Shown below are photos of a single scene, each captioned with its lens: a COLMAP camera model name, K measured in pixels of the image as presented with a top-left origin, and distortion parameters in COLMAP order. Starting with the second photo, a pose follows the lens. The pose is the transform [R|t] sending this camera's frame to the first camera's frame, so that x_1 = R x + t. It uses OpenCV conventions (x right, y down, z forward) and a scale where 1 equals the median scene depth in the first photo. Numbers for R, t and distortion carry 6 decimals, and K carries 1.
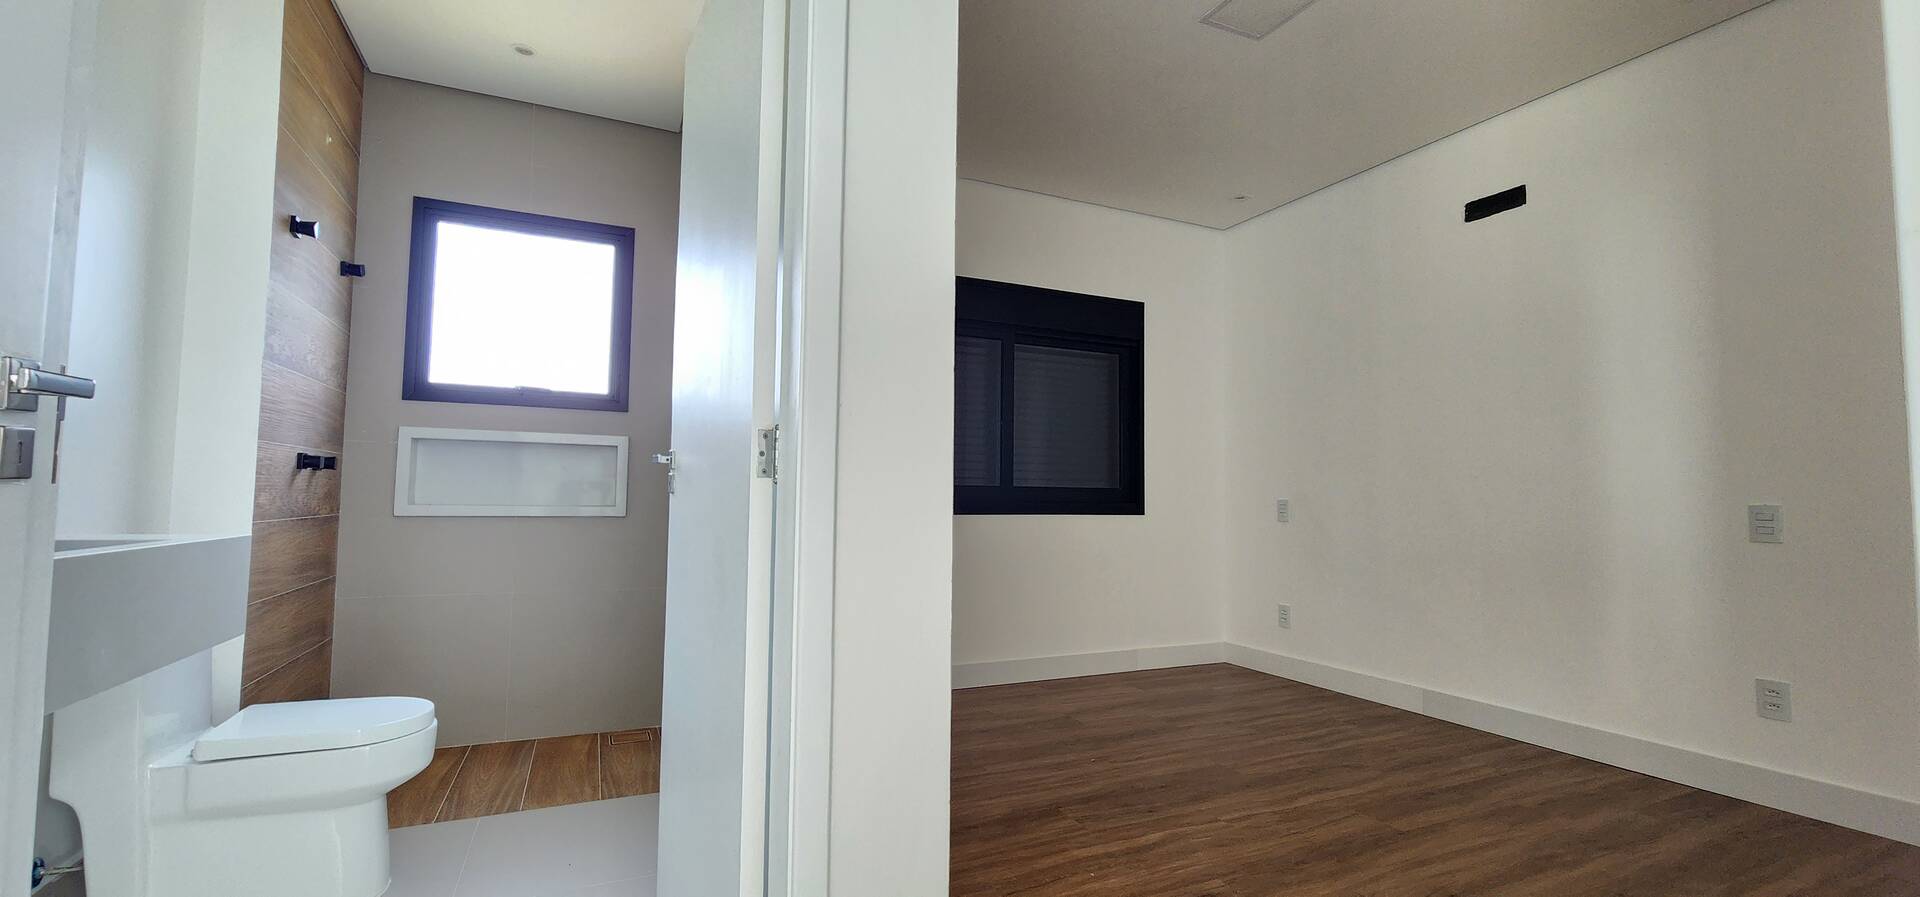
lens RADIAL K [[790.6, 0, 953.0], [0, 790.6, 450.9], [0, 0, 1]] dist [0.002934, -0.001152]
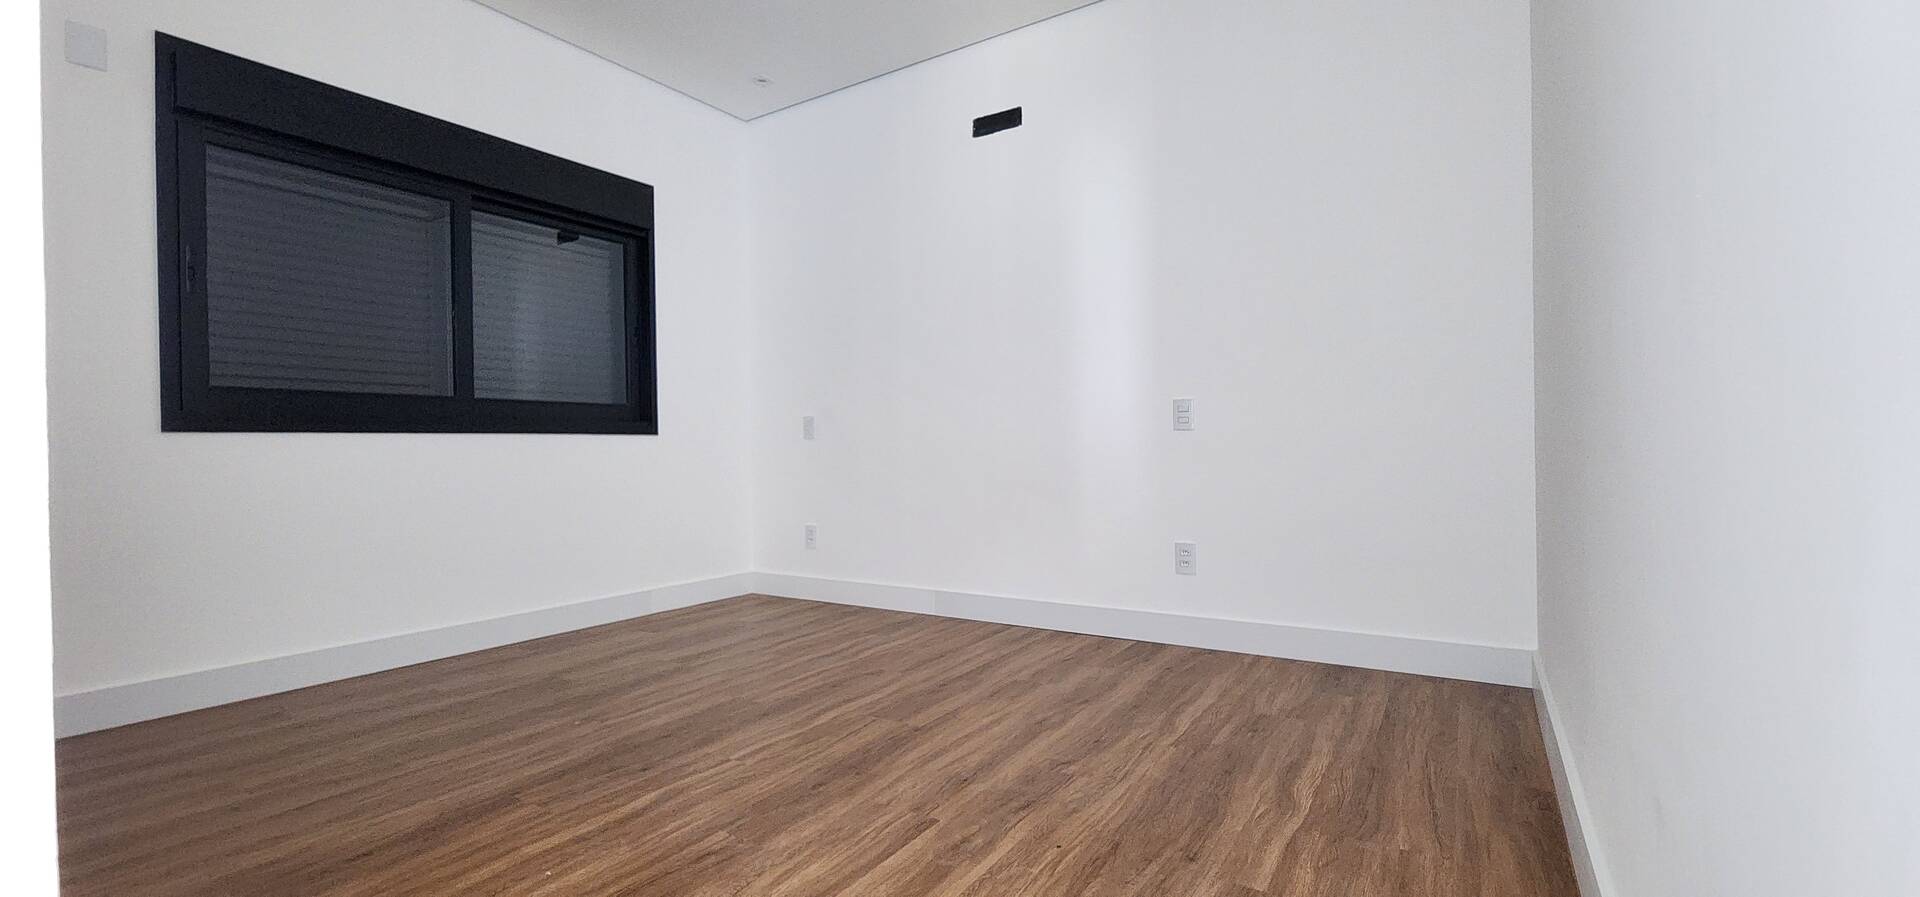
lens RADIAL K [[790.6, 0, 952.3], [0, 790.6, 467.6], [0, 0, 1]] dist [0.002934, -0.001152]
pose [[0.846179, -0.032721, 0.531893, 0.090028], [-0.006759, 0.997374, 0.072108, 0.084877], [-0.532855, -0.064611, 0.843736, 0.166318]]
